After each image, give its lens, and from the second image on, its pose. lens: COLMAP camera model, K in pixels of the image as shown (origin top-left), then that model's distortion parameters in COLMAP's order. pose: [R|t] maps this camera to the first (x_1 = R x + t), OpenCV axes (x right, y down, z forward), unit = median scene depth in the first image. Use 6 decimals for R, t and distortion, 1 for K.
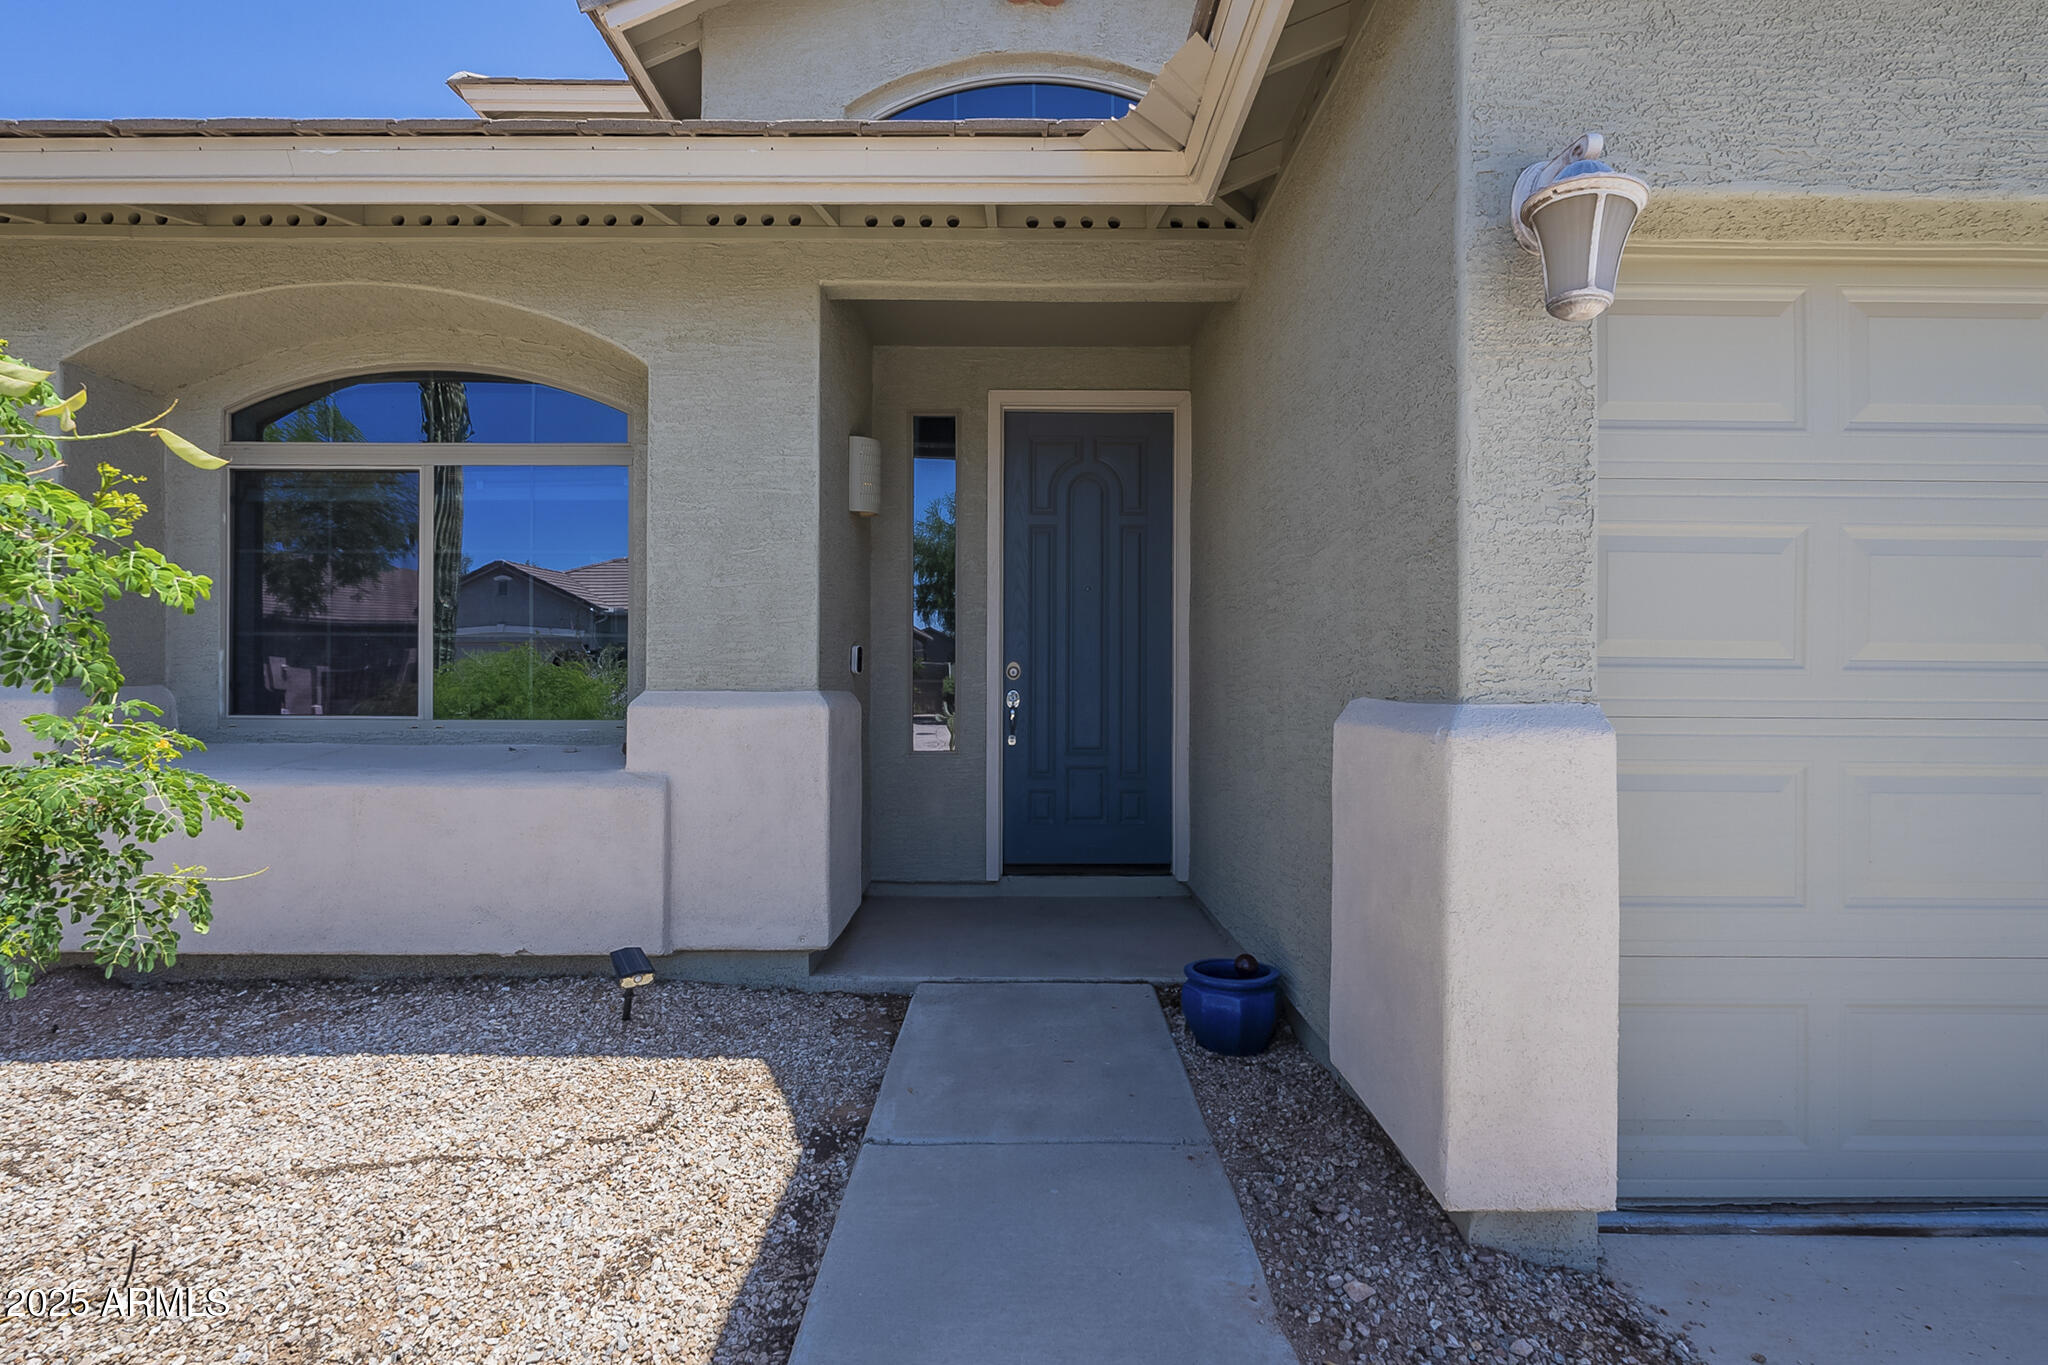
lens RADIAL K [[899.4, 0, 1024.0], [0, 899.4, 682.5], [0, 0, 1]] dist [-0.003606, -0.000130]
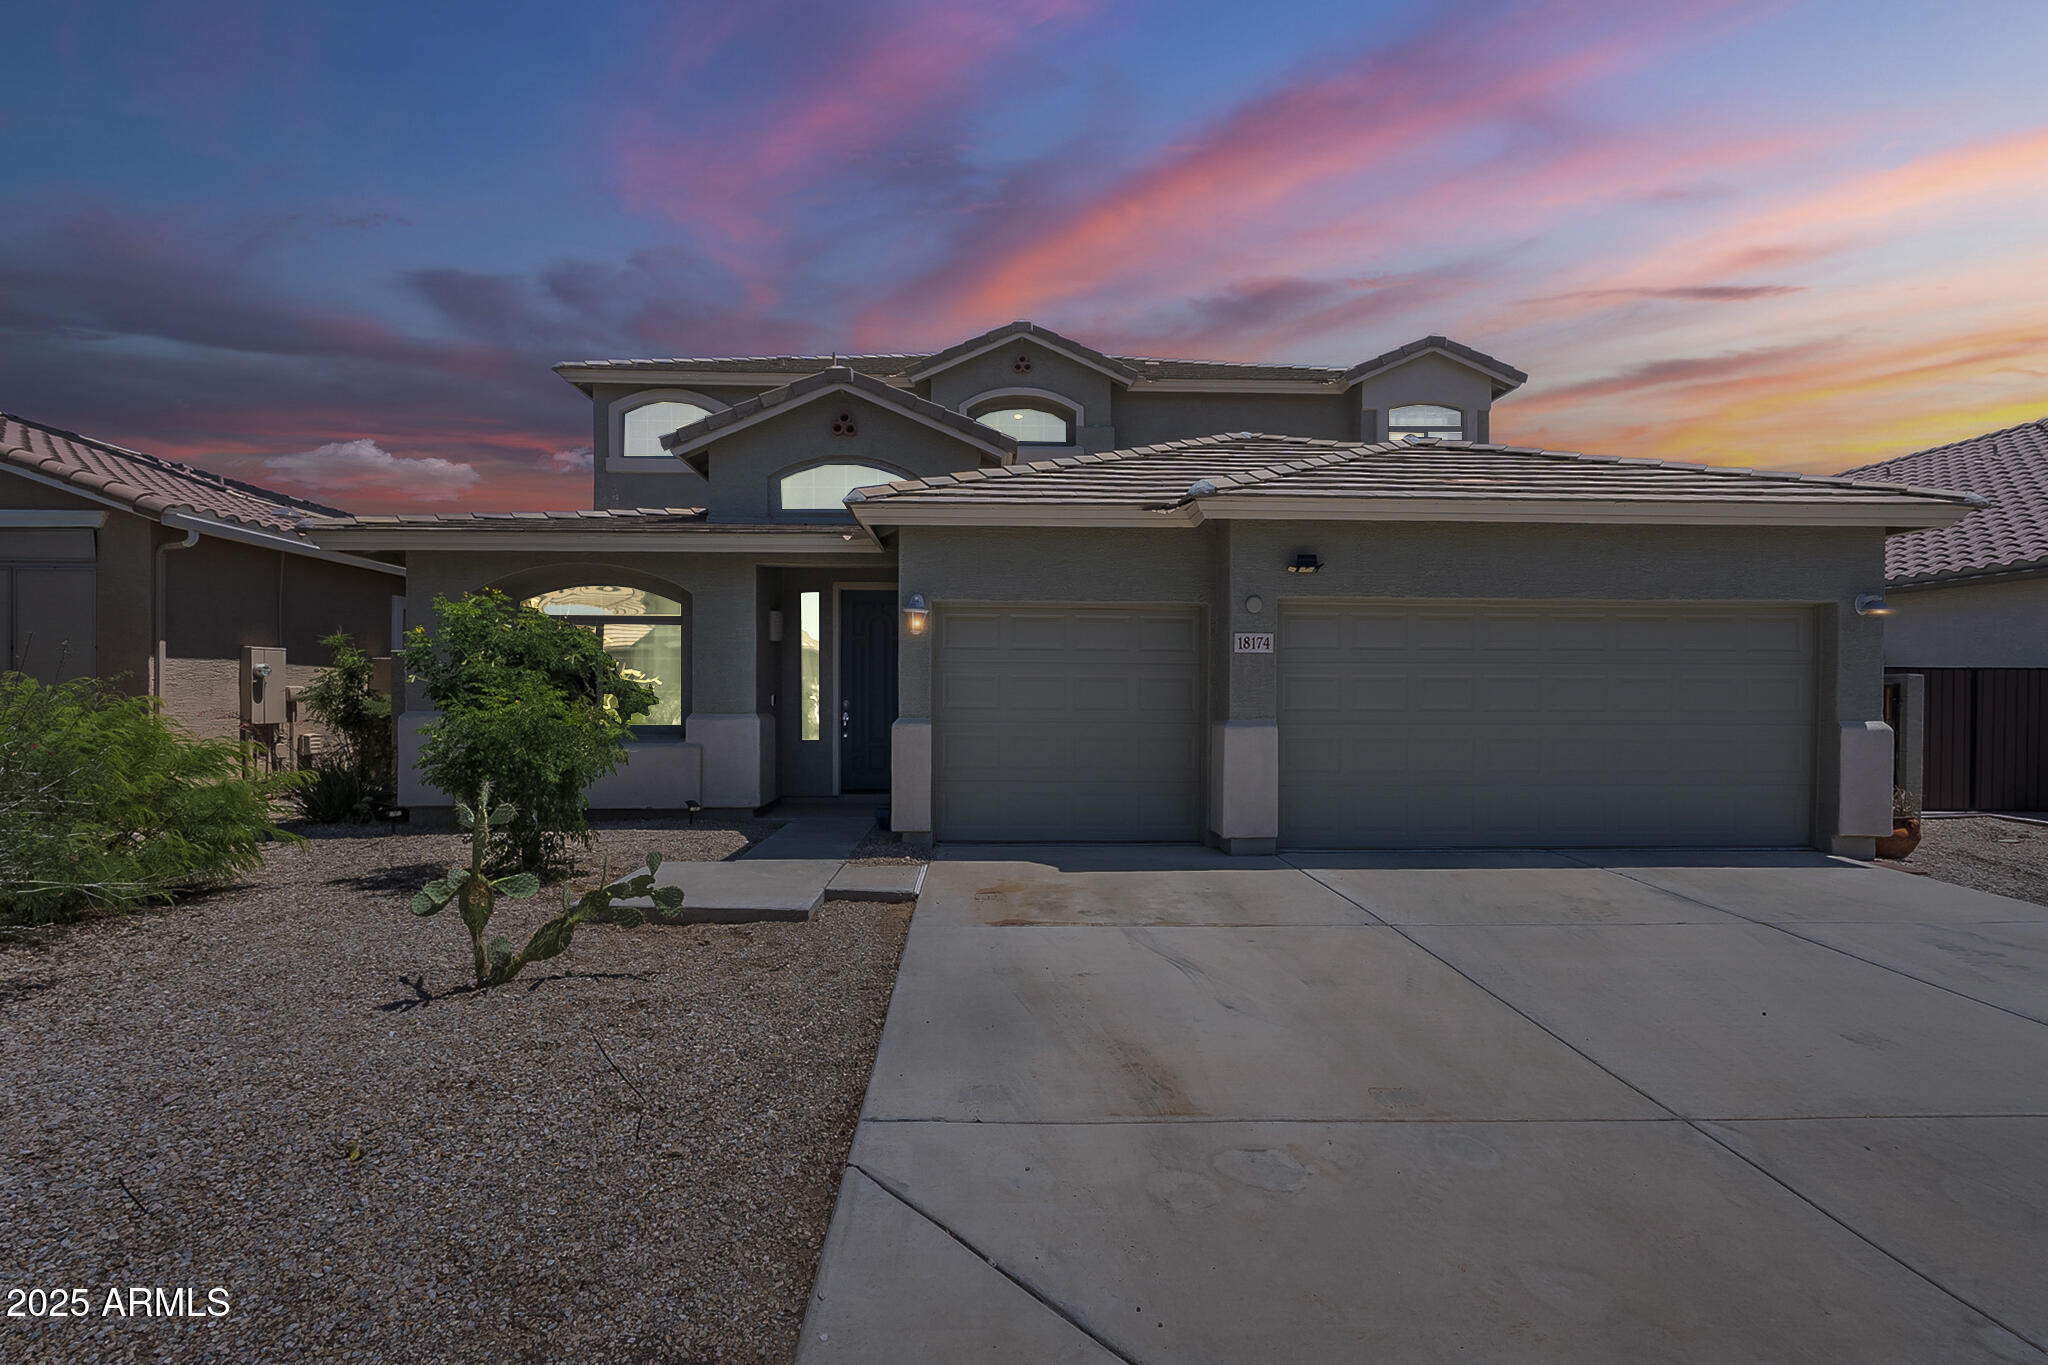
lens RADIAL K [[899.4, 0, 1024.0], [0, 899.4, 682.5], [0, 0, 1]] dist [-0.003606, -0.000130]
pose [[0.998942, -0.001674, 0.045954, 0.389776], [0.002601, 0.999794, -0.020106, -0.024766], [-0.045911, 0.020205, 0.998741, -1.500631]]
